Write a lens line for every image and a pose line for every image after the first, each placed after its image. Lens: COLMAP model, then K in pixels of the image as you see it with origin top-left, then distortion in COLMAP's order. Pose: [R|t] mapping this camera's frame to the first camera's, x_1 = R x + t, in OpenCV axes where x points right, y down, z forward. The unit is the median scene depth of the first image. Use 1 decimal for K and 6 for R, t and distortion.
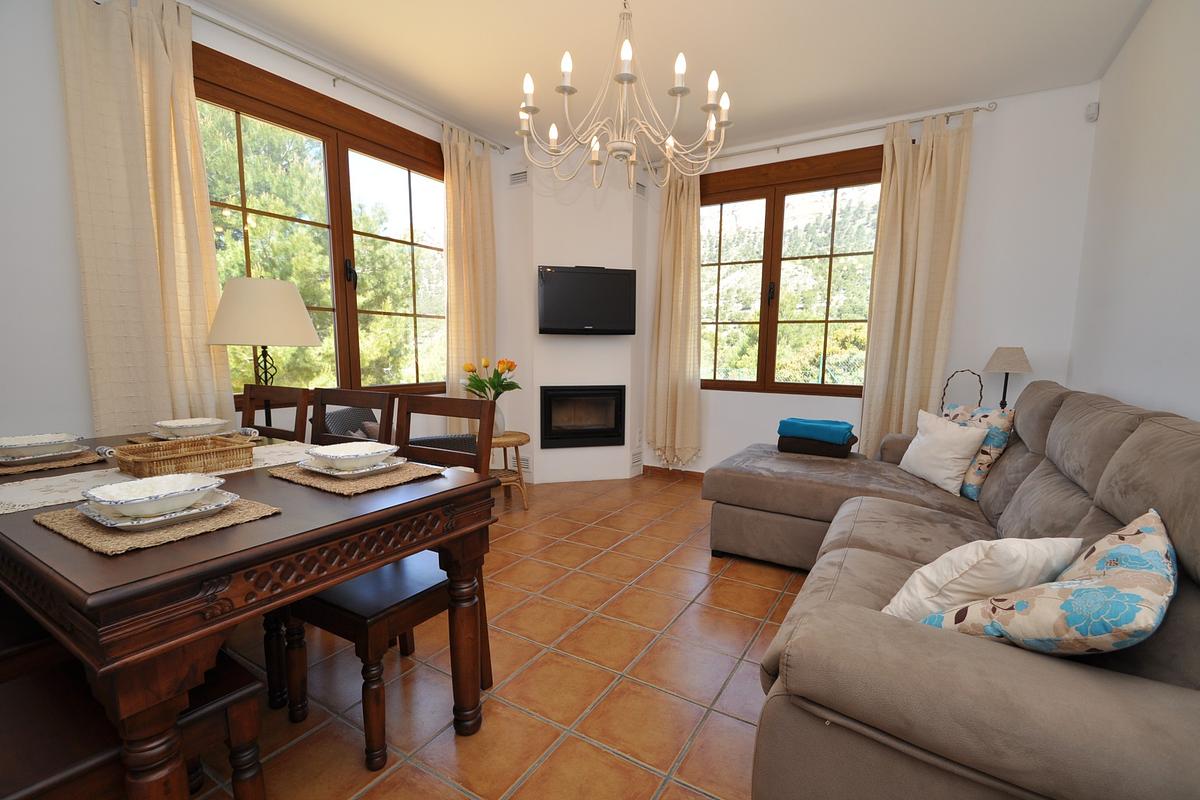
lens RADIAL K [[537.1, 0, 601.4], [0, 537.1, 396.6], [0, 0, 1]] dist [-0.000371, -0.010178]
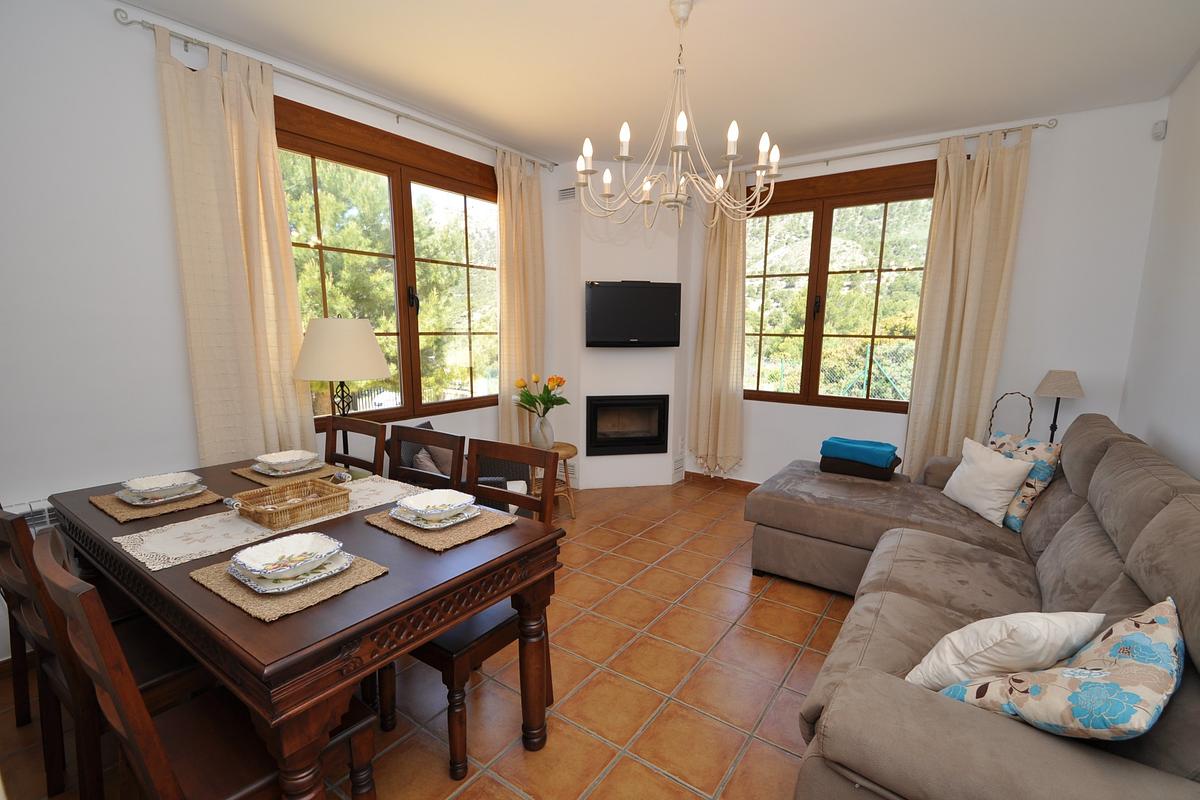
lens RADIAL K [[537.1, 0, 604.0], [0, 537.1, 401.8], [0, 0, 1]] dist [-0.000371, -0.010178]
pose [[0.997705, 0.010878, -0.066826, -0.021490], [-0.008540, 0.999345, 0.035174, -0.092567], [0.067165, -0.034523, 0.997144, -0.061224]]
